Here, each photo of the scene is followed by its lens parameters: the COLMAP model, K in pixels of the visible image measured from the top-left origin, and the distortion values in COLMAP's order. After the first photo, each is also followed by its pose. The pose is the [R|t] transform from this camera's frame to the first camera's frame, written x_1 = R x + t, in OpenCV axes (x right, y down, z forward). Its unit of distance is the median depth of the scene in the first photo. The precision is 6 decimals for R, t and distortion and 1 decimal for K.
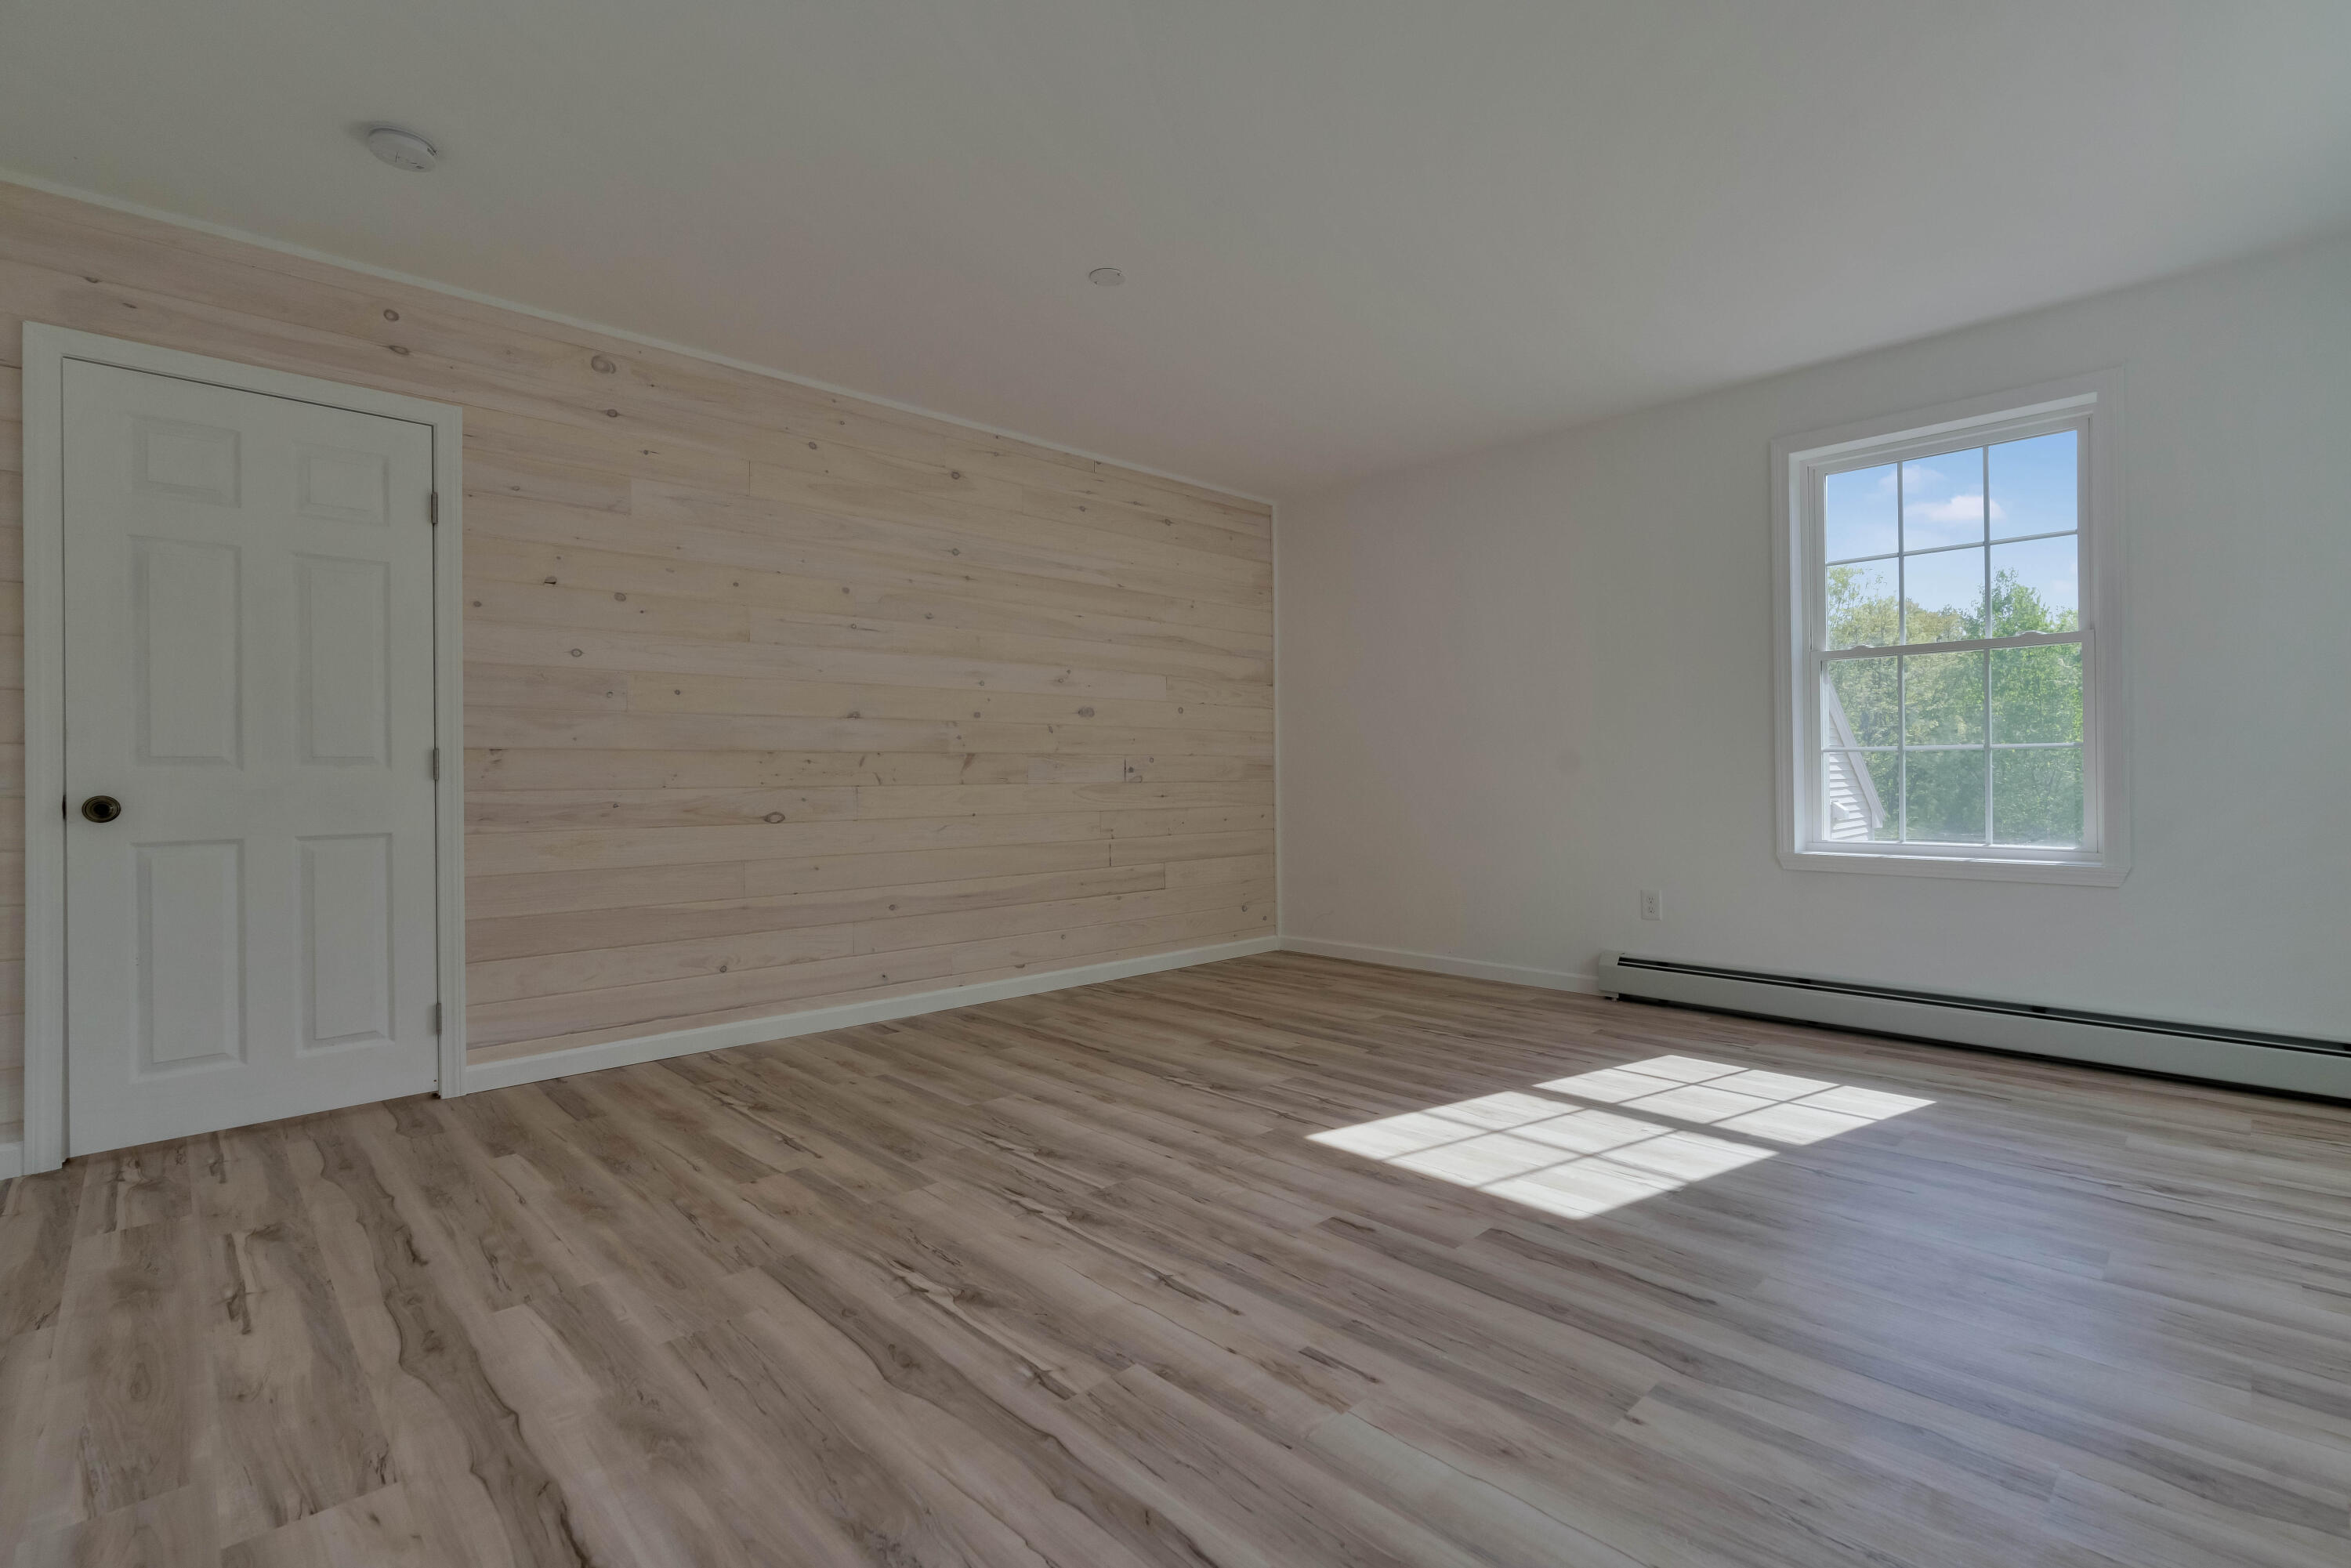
lens RADIAL K [[1064.9, 0, 1187.4], [0, 1064.9, 778.0], [0, 0, 1]] dist [0.000056, 0.001486]
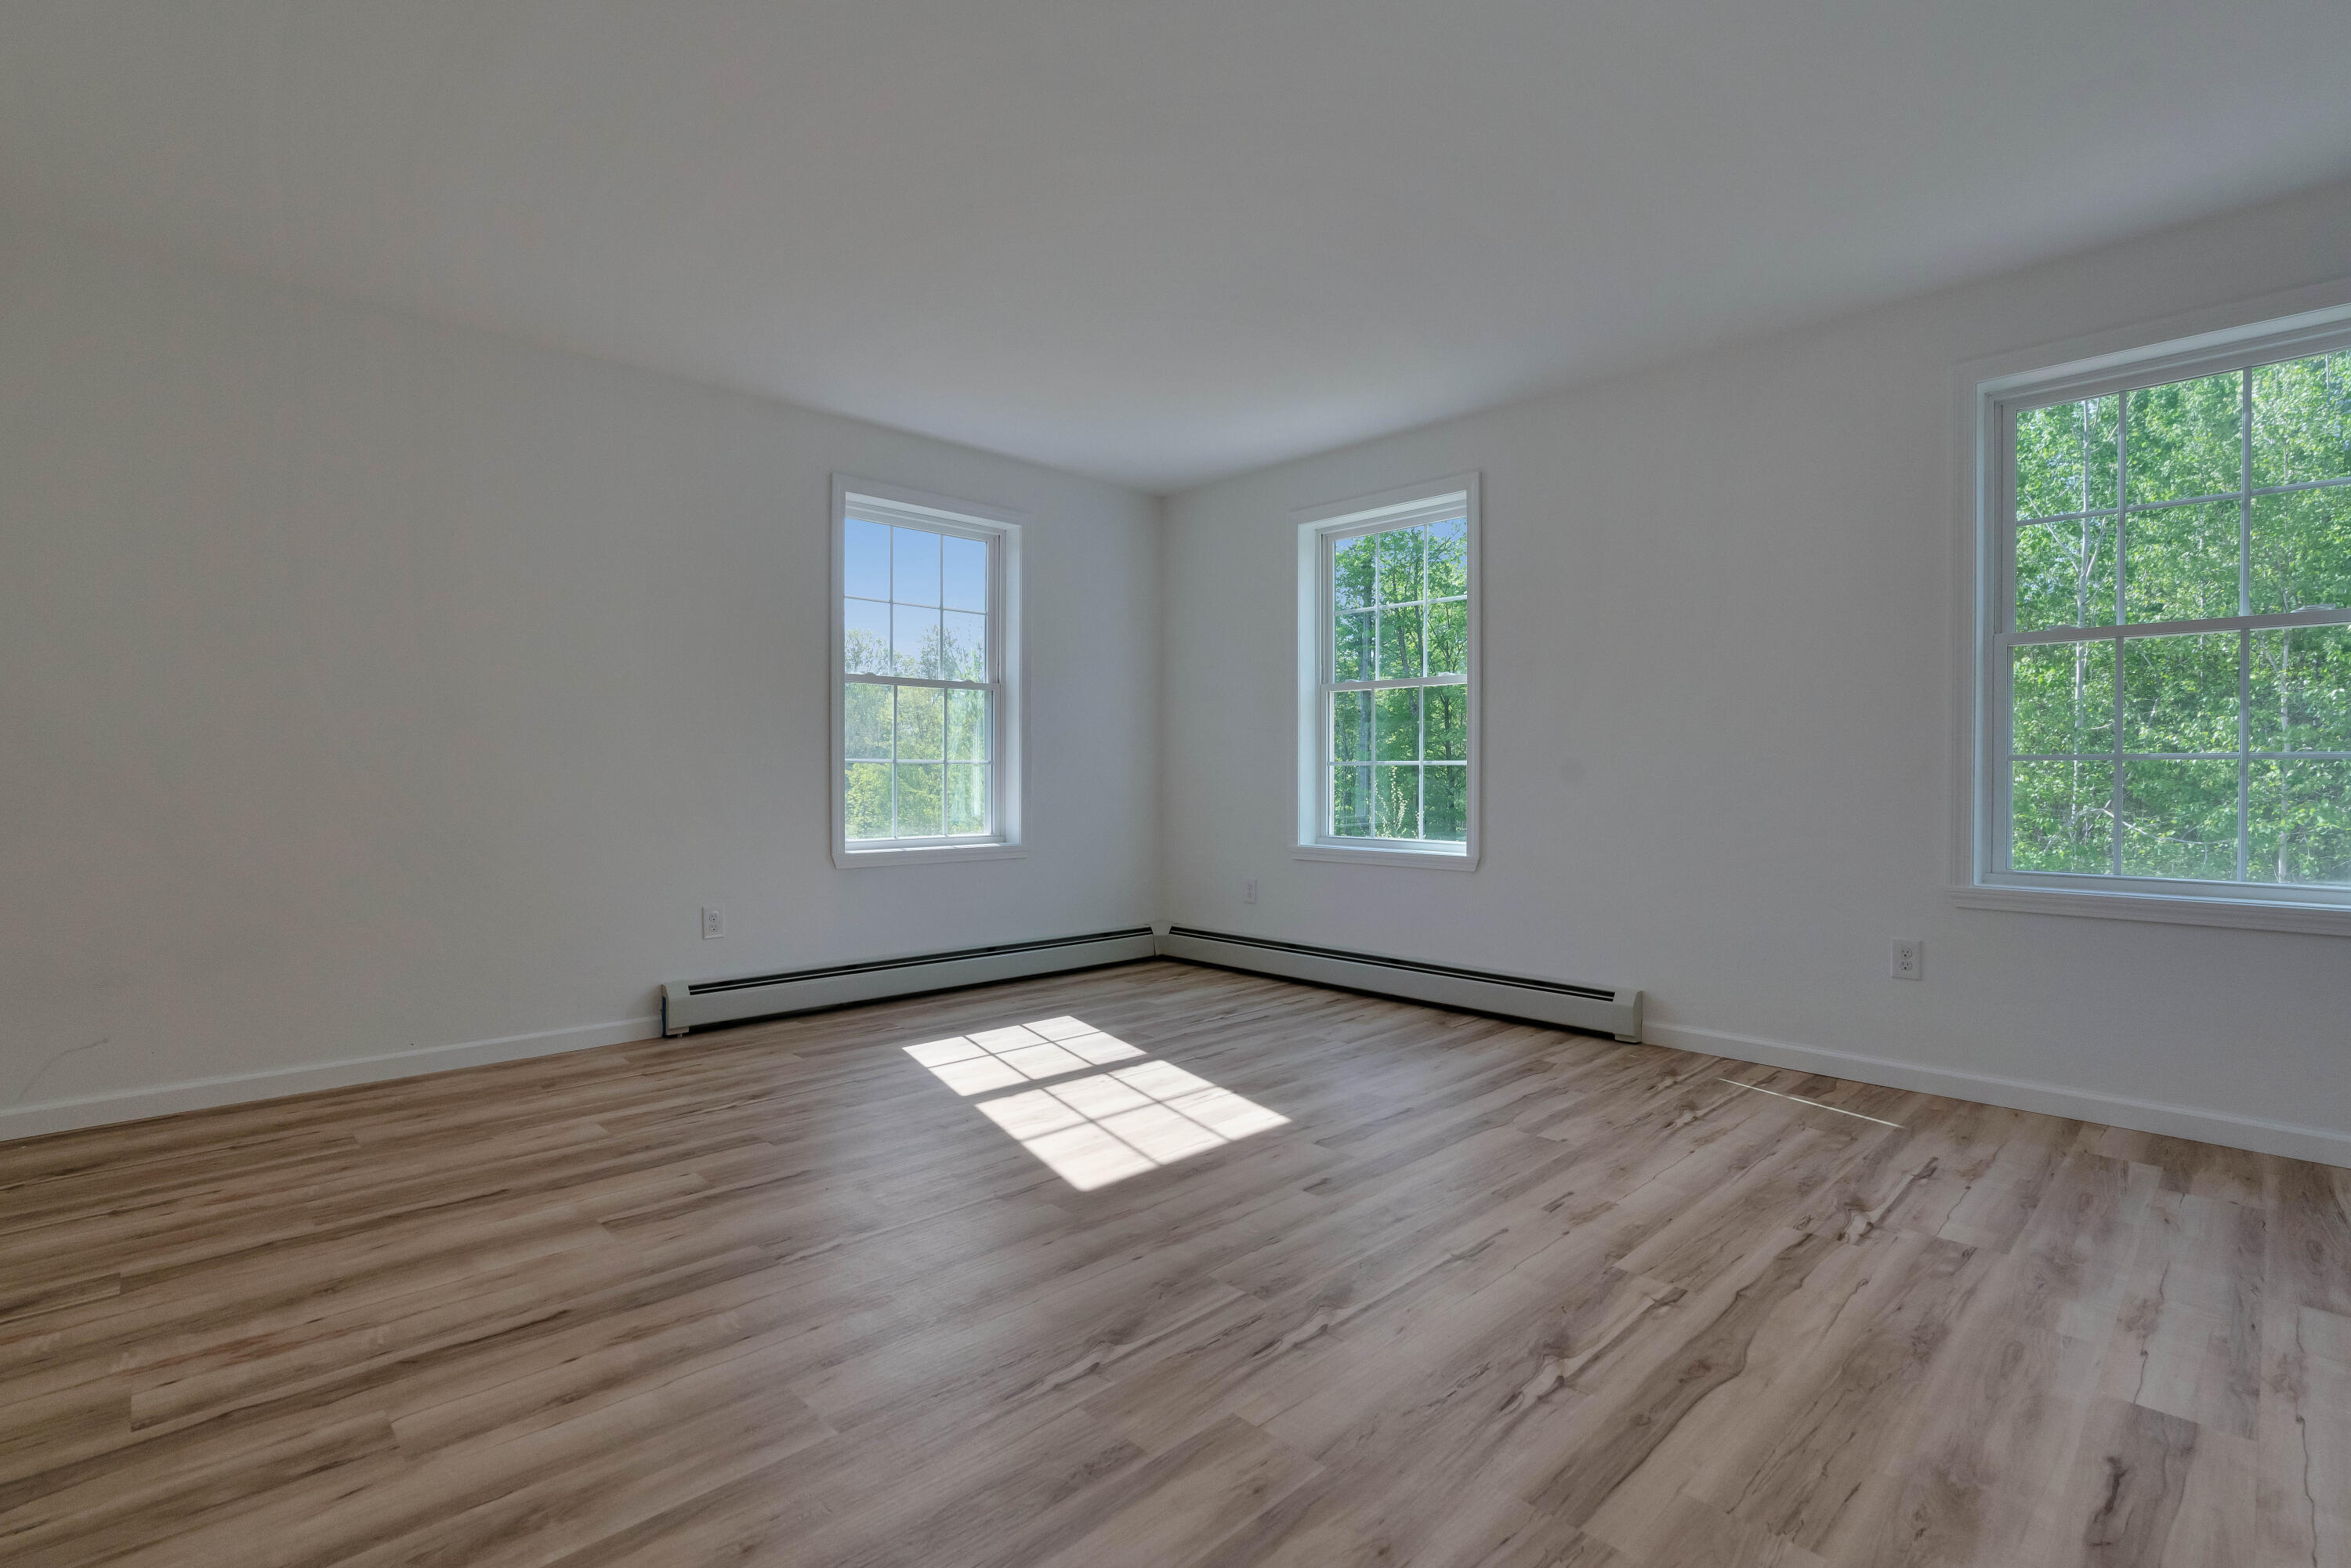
lens RADIAL K [[1102.2, 0, 1175.5], [0, 1102.2, 784.0], [0, 0, 1]] dist [-0.002449, 0.001684]
pose [[-0.011205, 0.005649, 0.999921, -0.901339], [-0.000956, 0.999984, -0.005660, 0.007886], [-0.999937, -0.001019, -0.011199, 1.052666]]
